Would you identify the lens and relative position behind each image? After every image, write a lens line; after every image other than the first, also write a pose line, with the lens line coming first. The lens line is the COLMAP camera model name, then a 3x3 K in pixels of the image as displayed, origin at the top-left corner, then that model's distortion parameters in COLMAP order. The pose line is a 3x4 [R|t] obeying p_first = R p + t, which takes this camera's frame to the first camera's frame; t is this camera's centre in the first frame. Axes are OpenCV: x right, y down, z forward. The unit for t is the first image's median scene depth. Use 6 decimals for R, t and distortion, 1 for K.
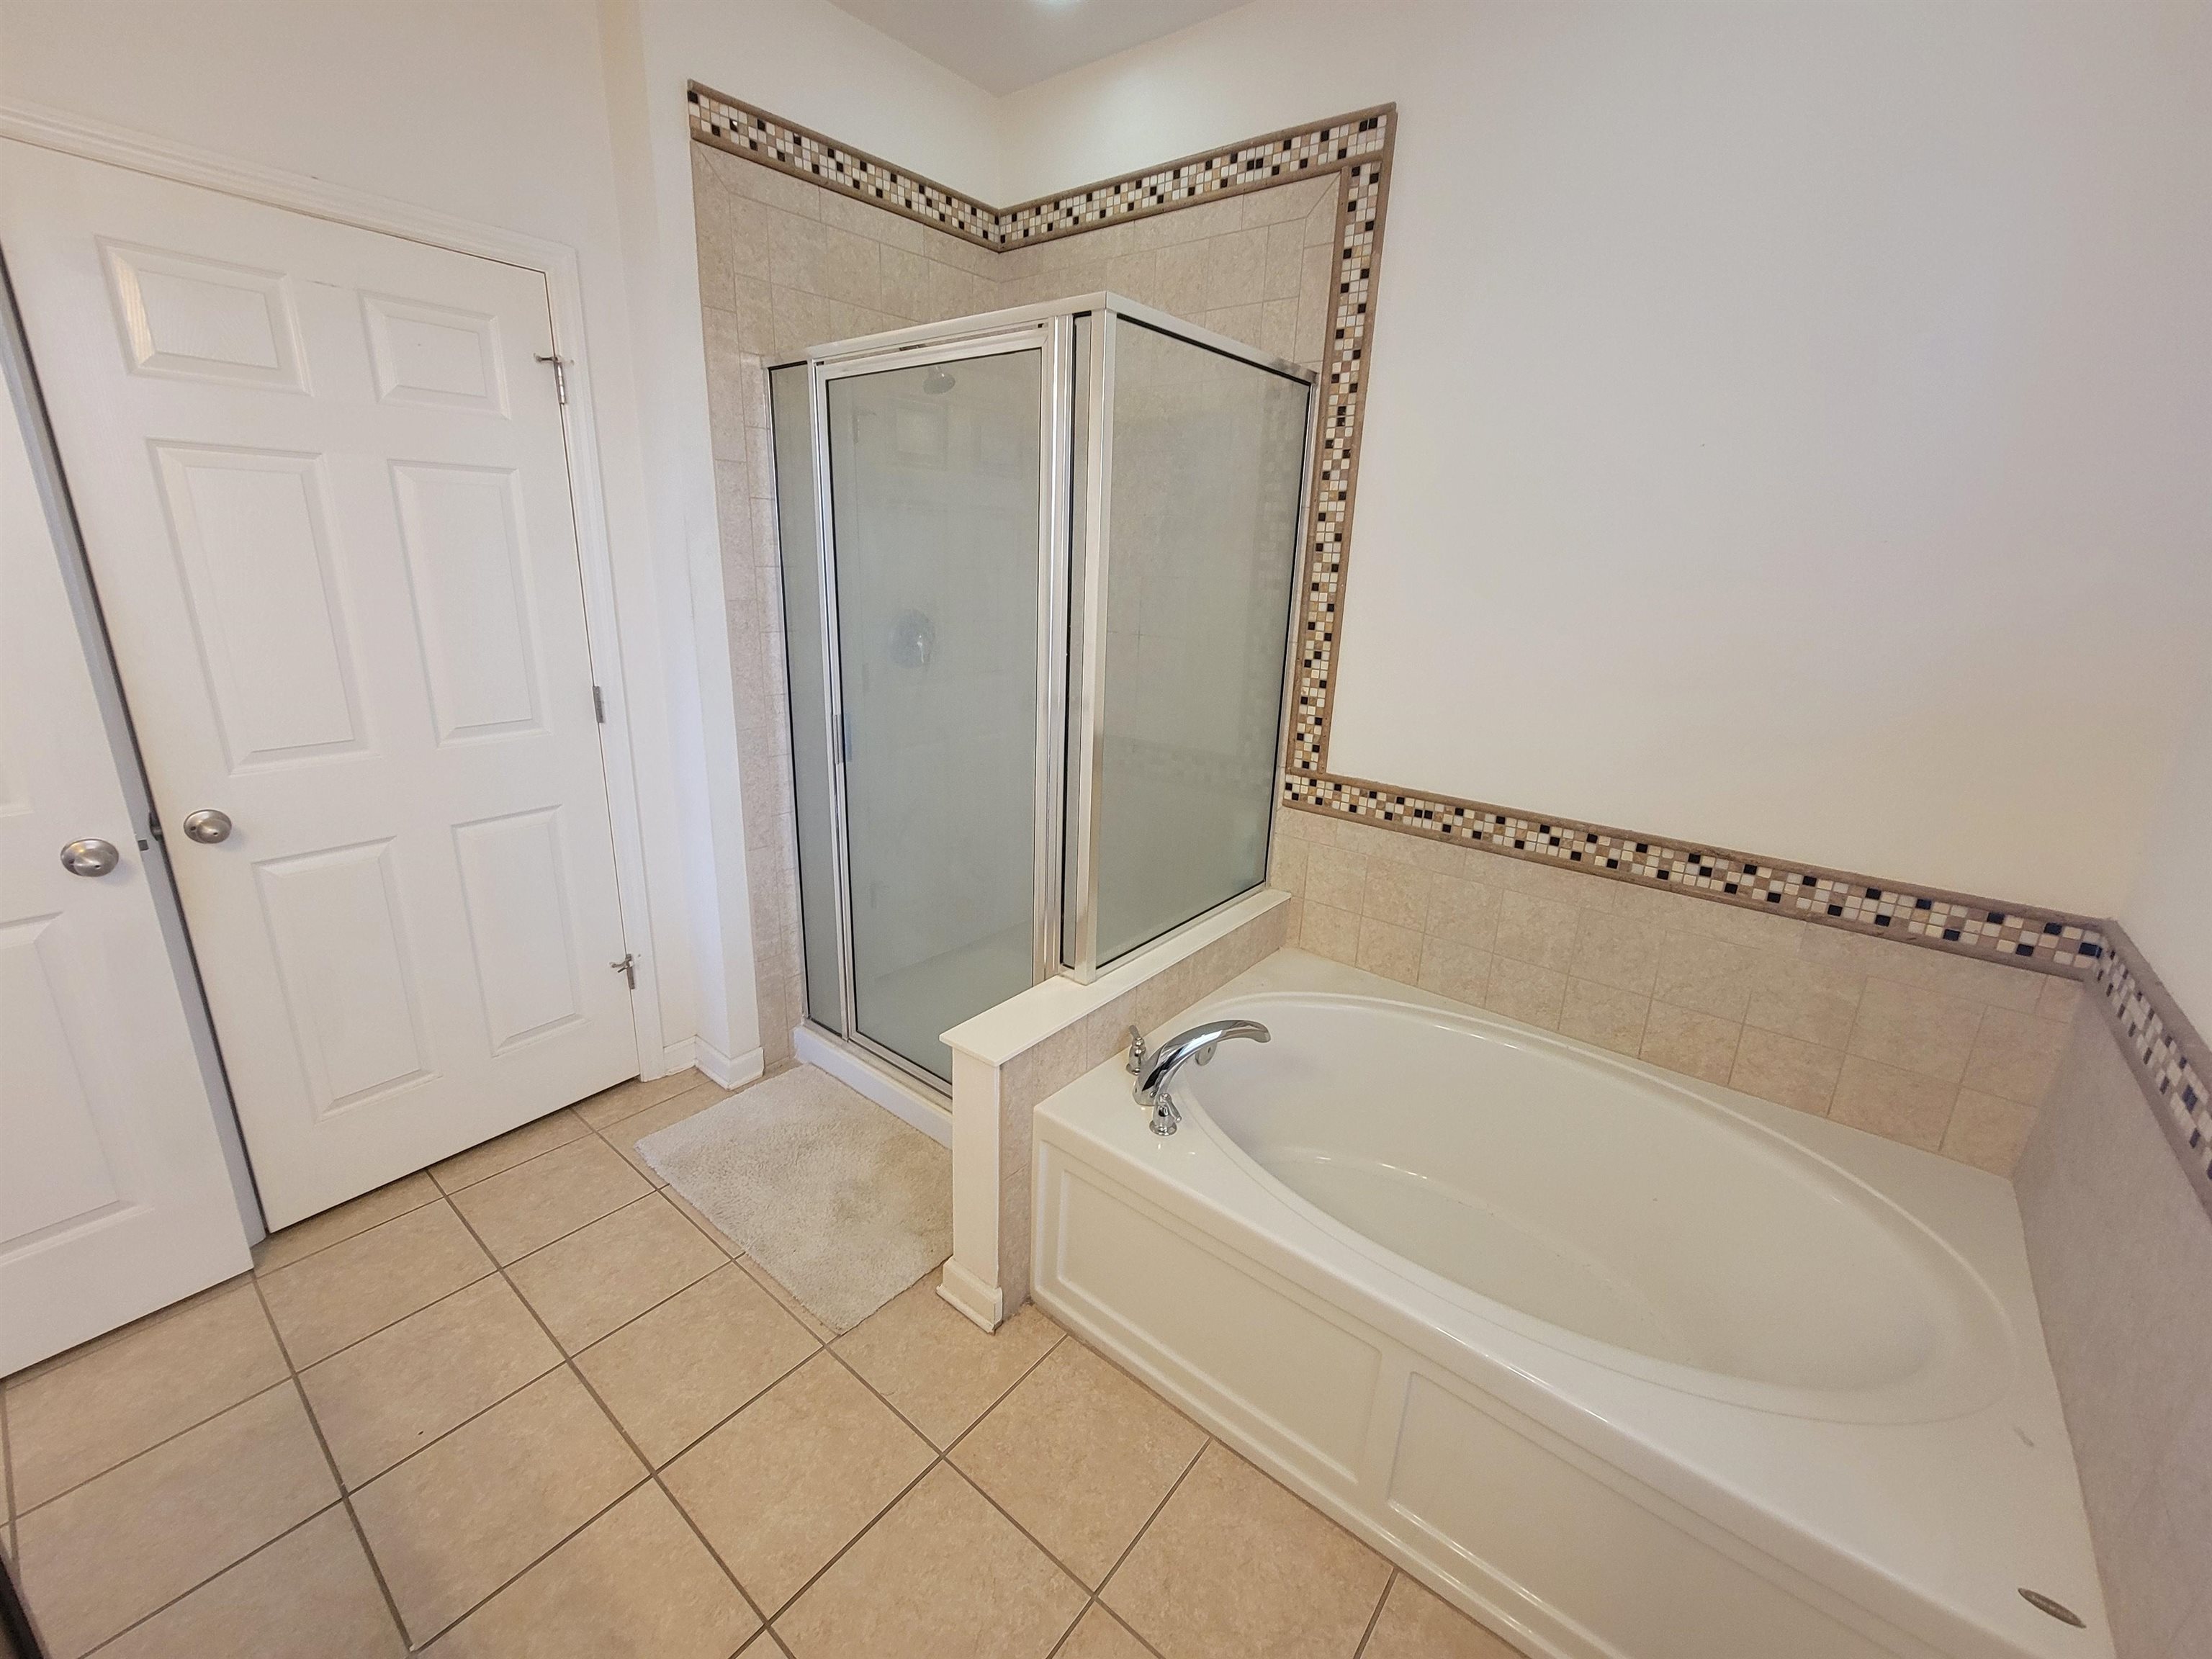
lens RADIAL K [[901.7, 0, 1095.0], [0, 901.7, 815.1], [0, 0, 1]] dist [-0.007848, 0.004231]
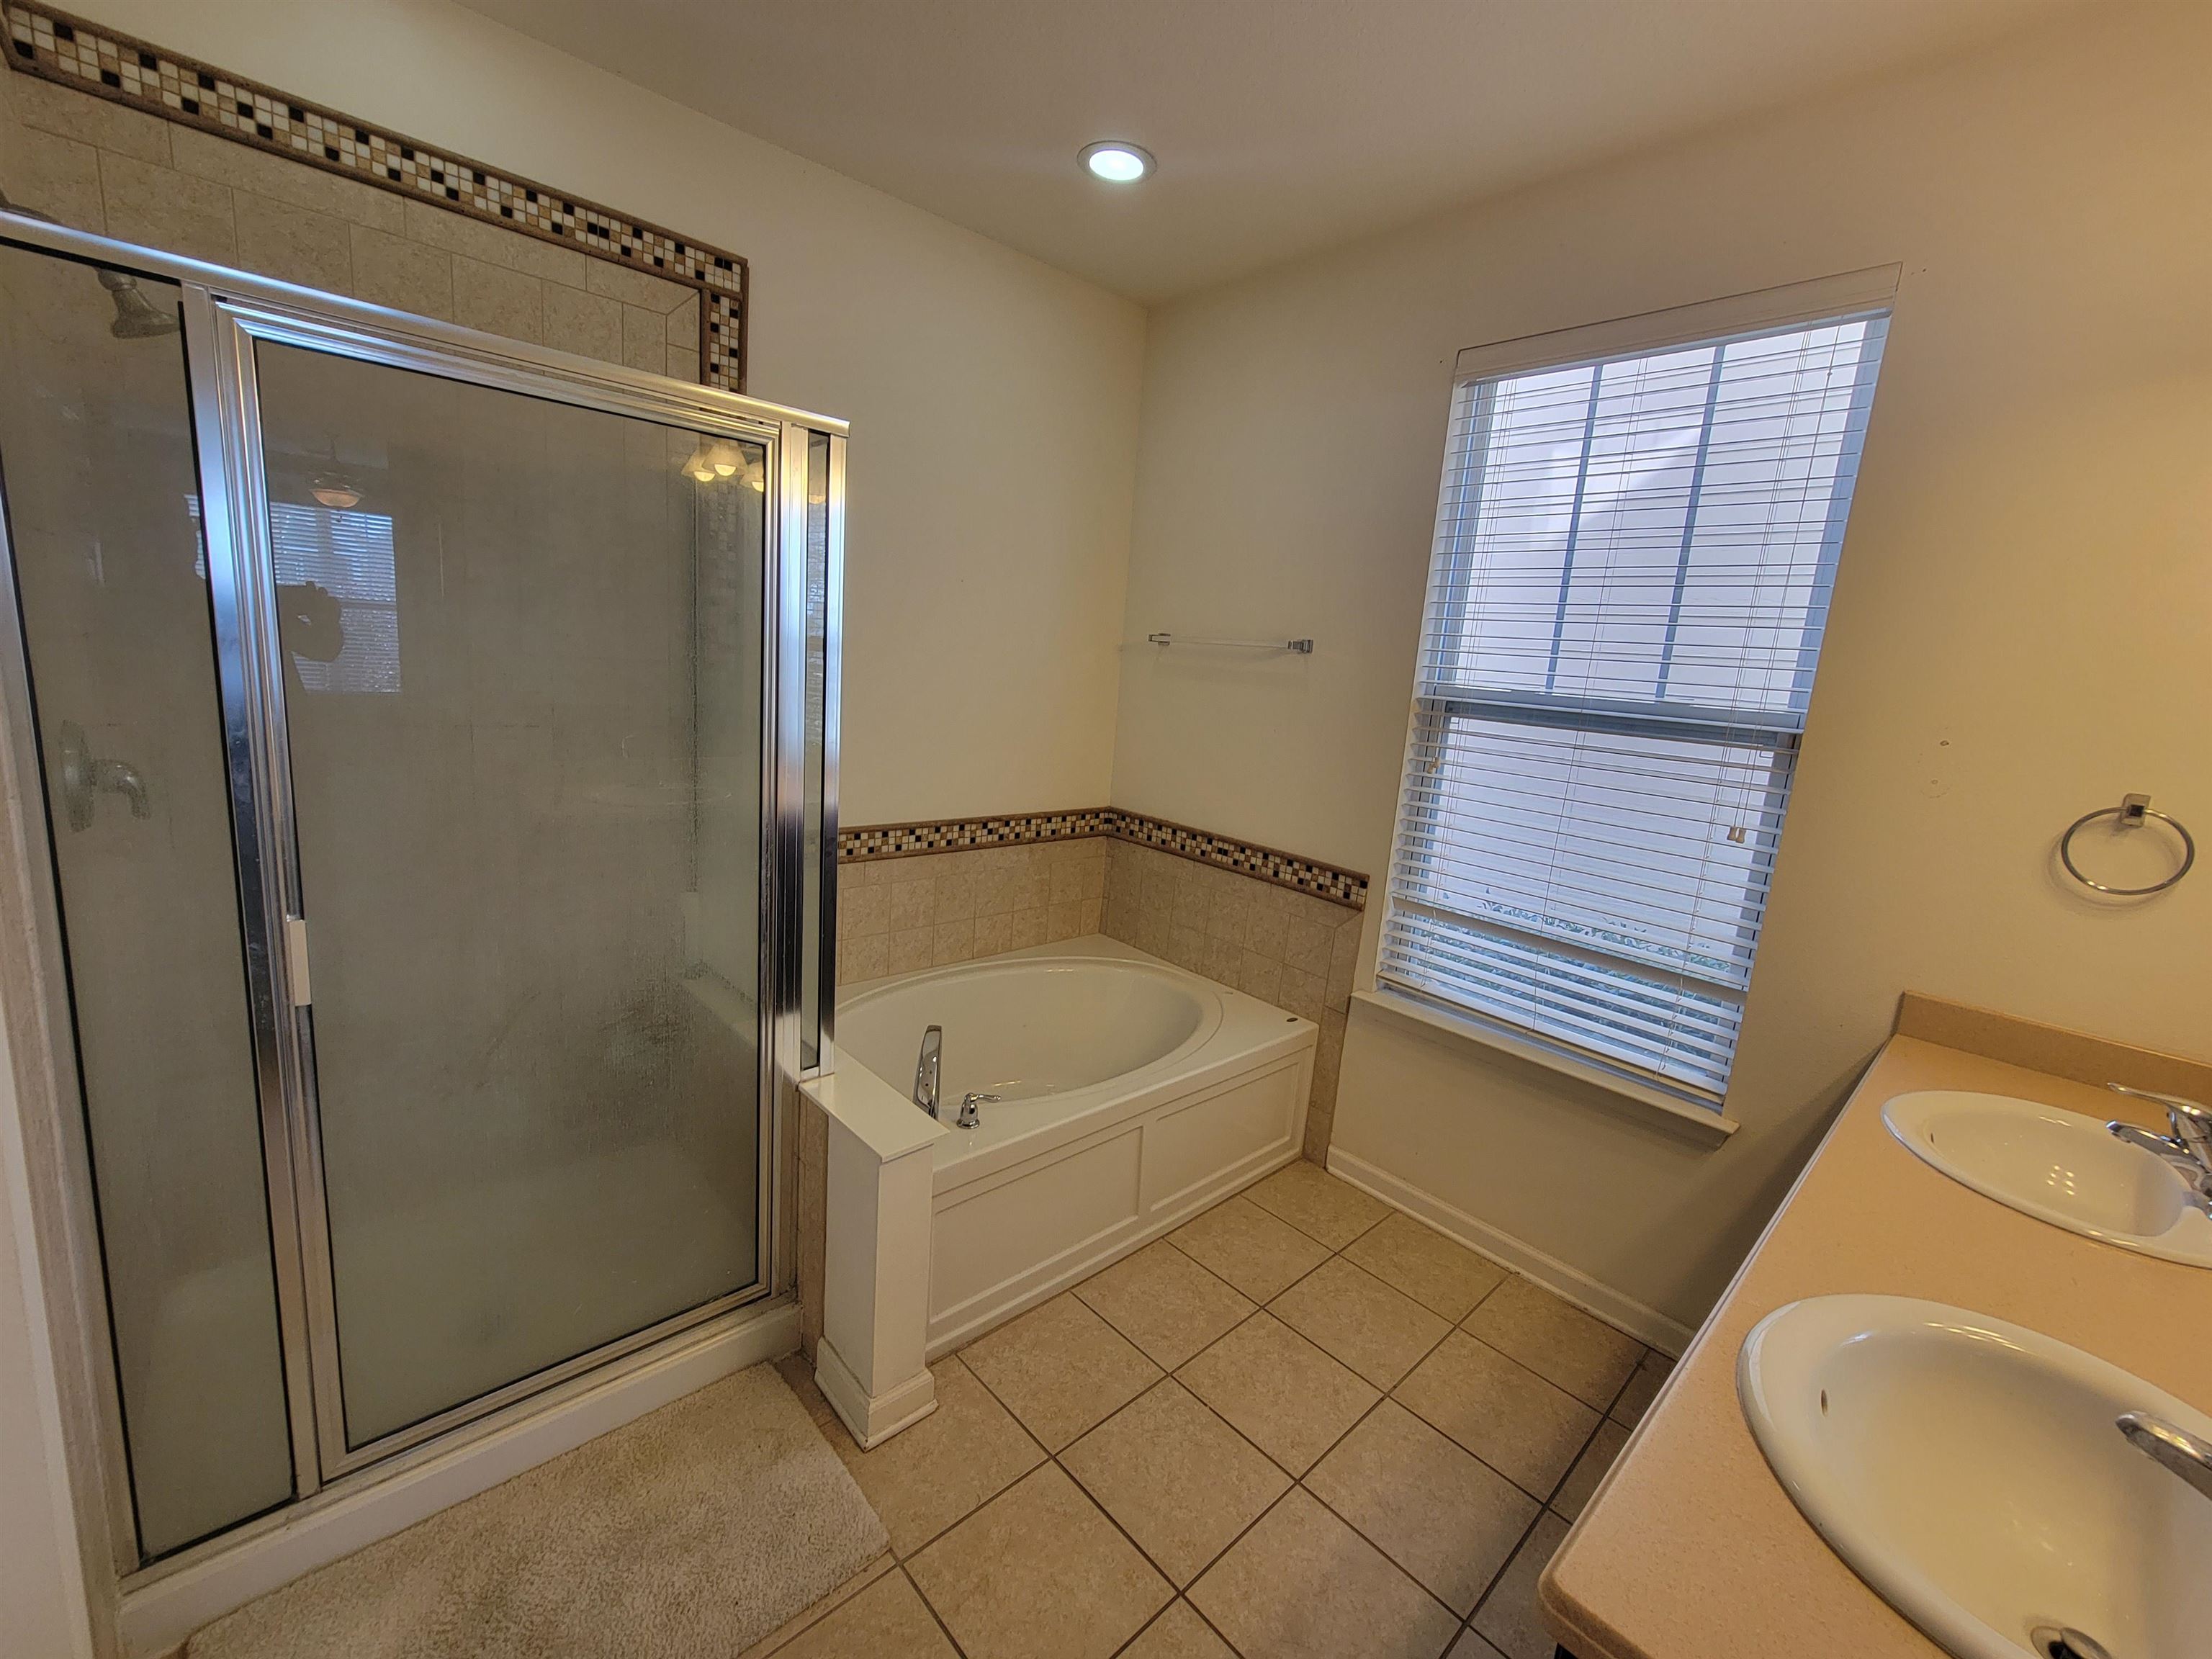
lens RADIAL K [[901.7, 0, 1095.0], [0, 901.7, 815.1], [0, 0, 1]] dist [-0.007848, 0.004231]
pose [[0.150026, -0.196210, 0.969017, -0.841752], [0.209249, 0.964208, 0.162839, -0.183705], [-0.966285, 0.178336, 0.185713, 0.454580]]
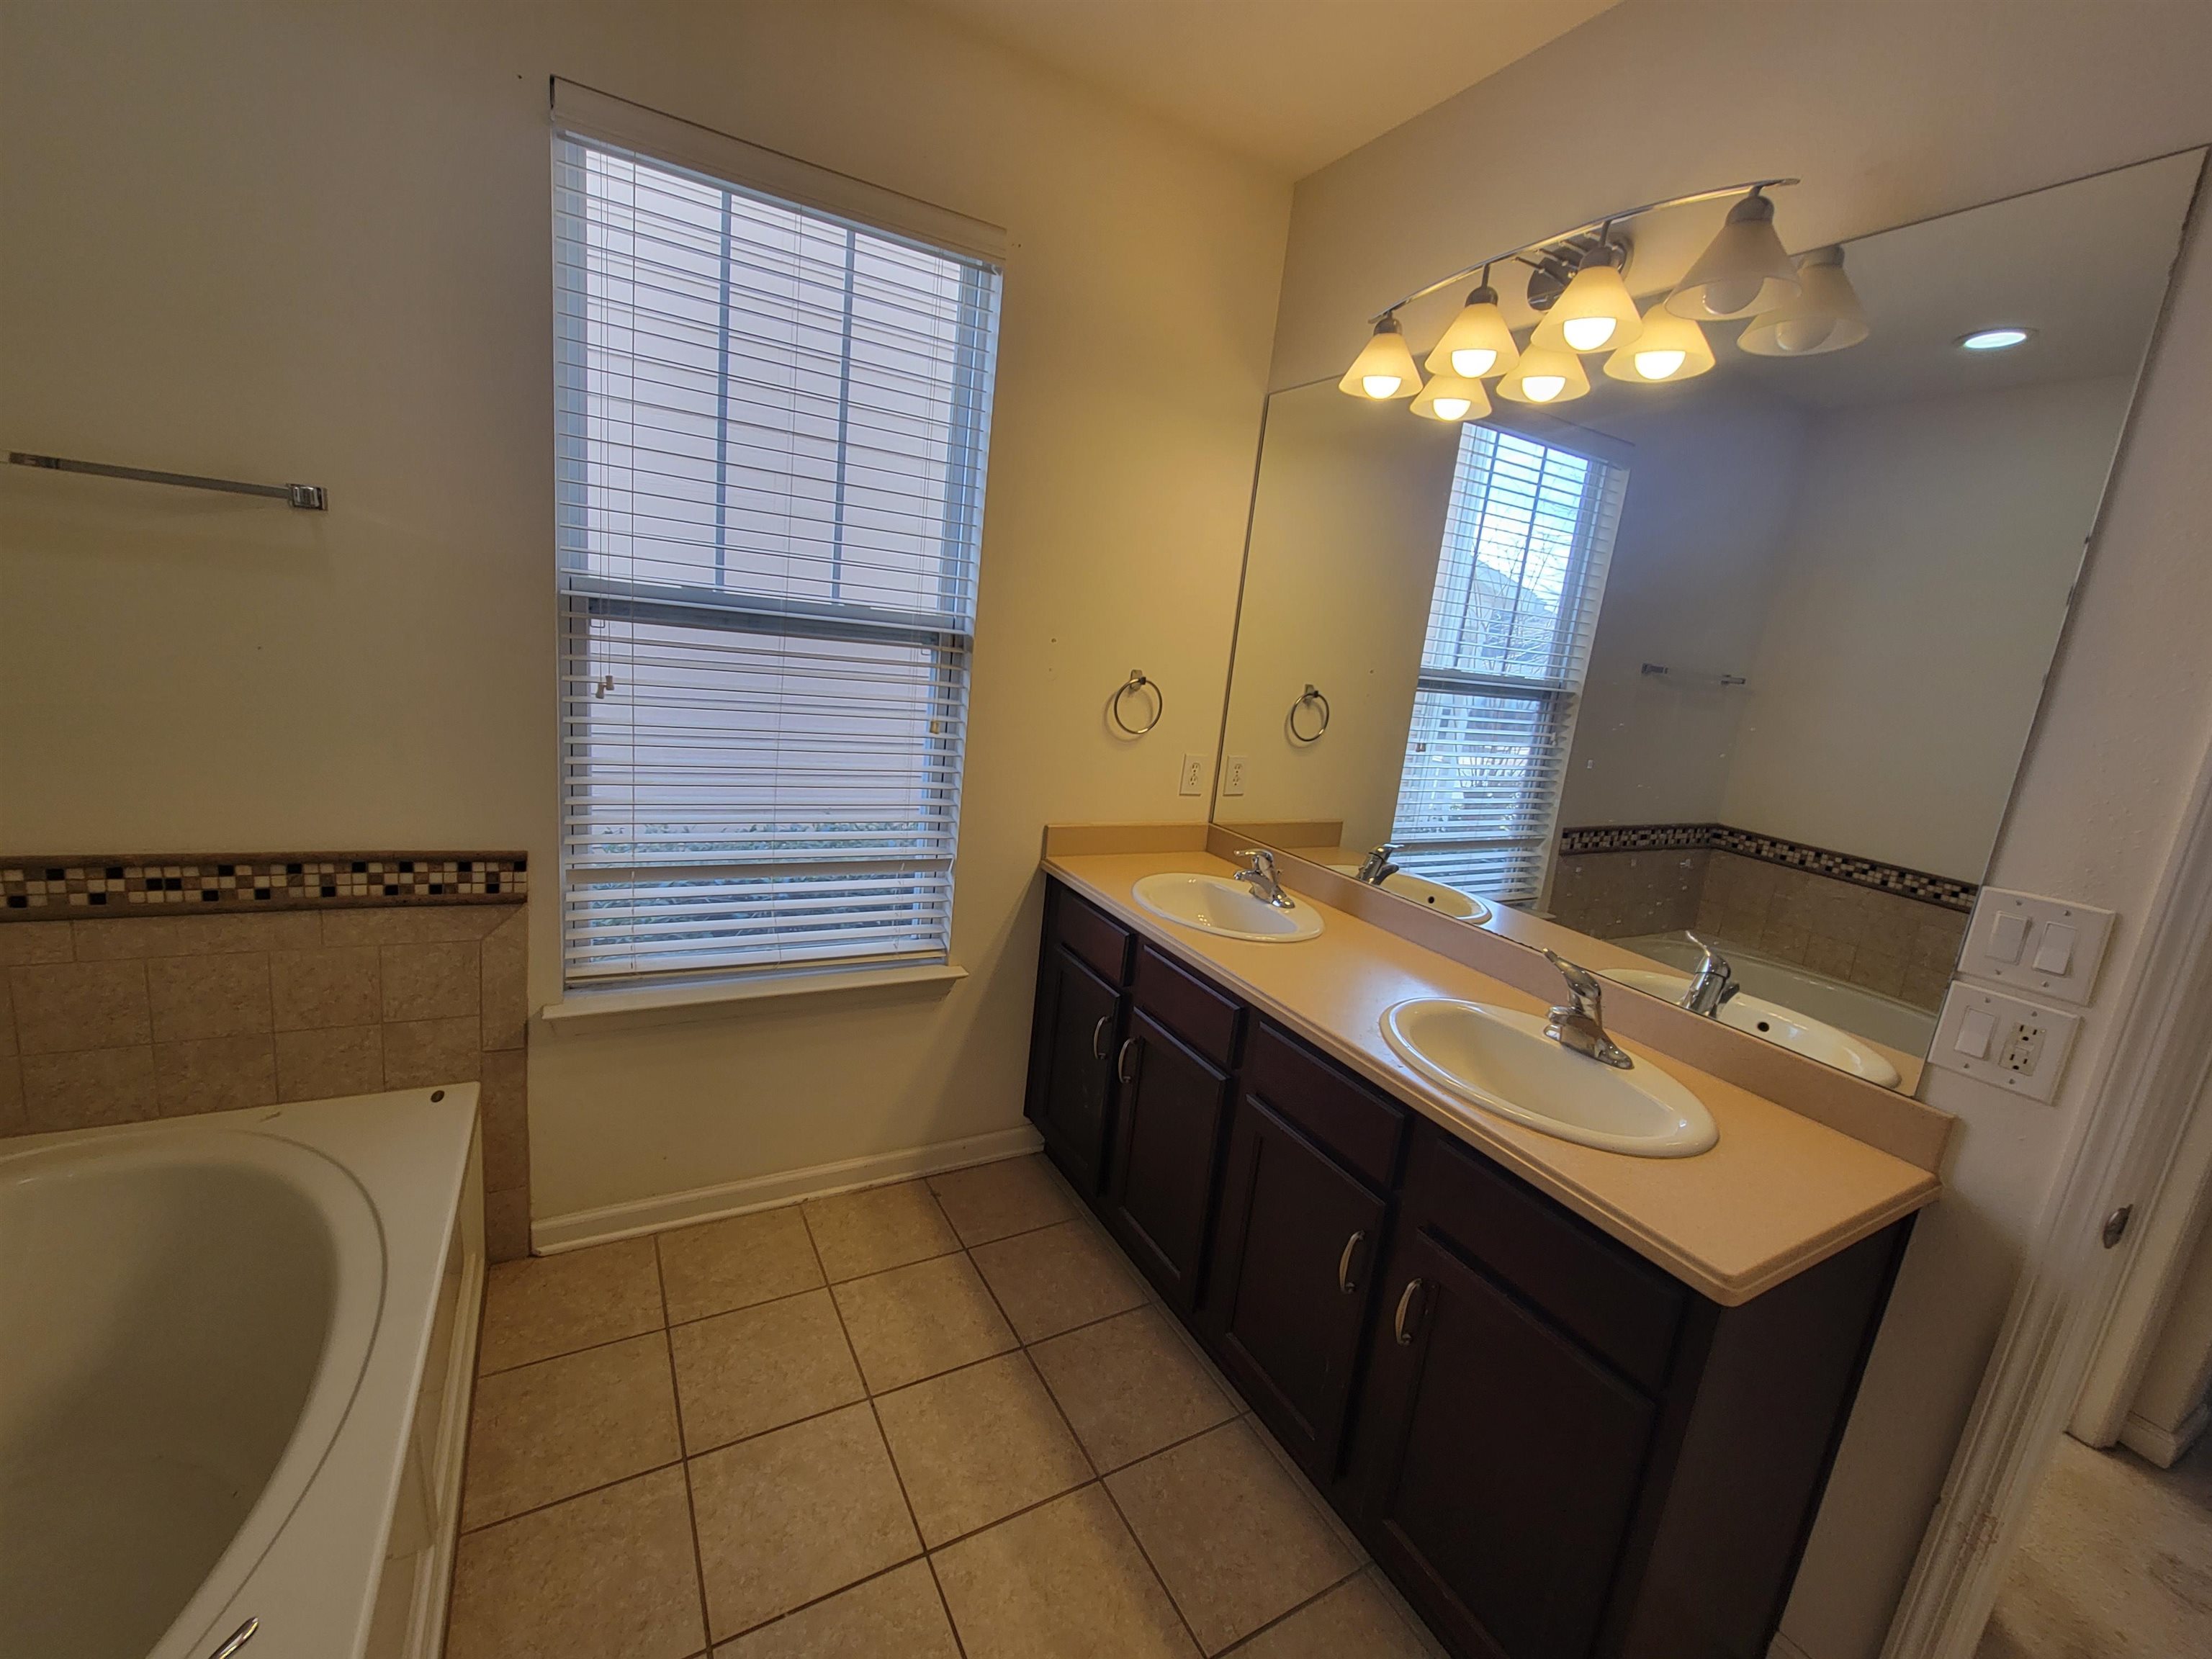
lens RADIAL K [[901.7, 0, 1095.0], [0, 901.7, 815.1], [0, 0, 1]] dist [-0.007848, 0.004231]
pose [[-0.917633, -0.209250, 0.337882, -0.365916], [-0.031640, 0.885934, 0.462730, -0.278946], [-0.396167, 0.413926, -0.819583, 0.836037]]
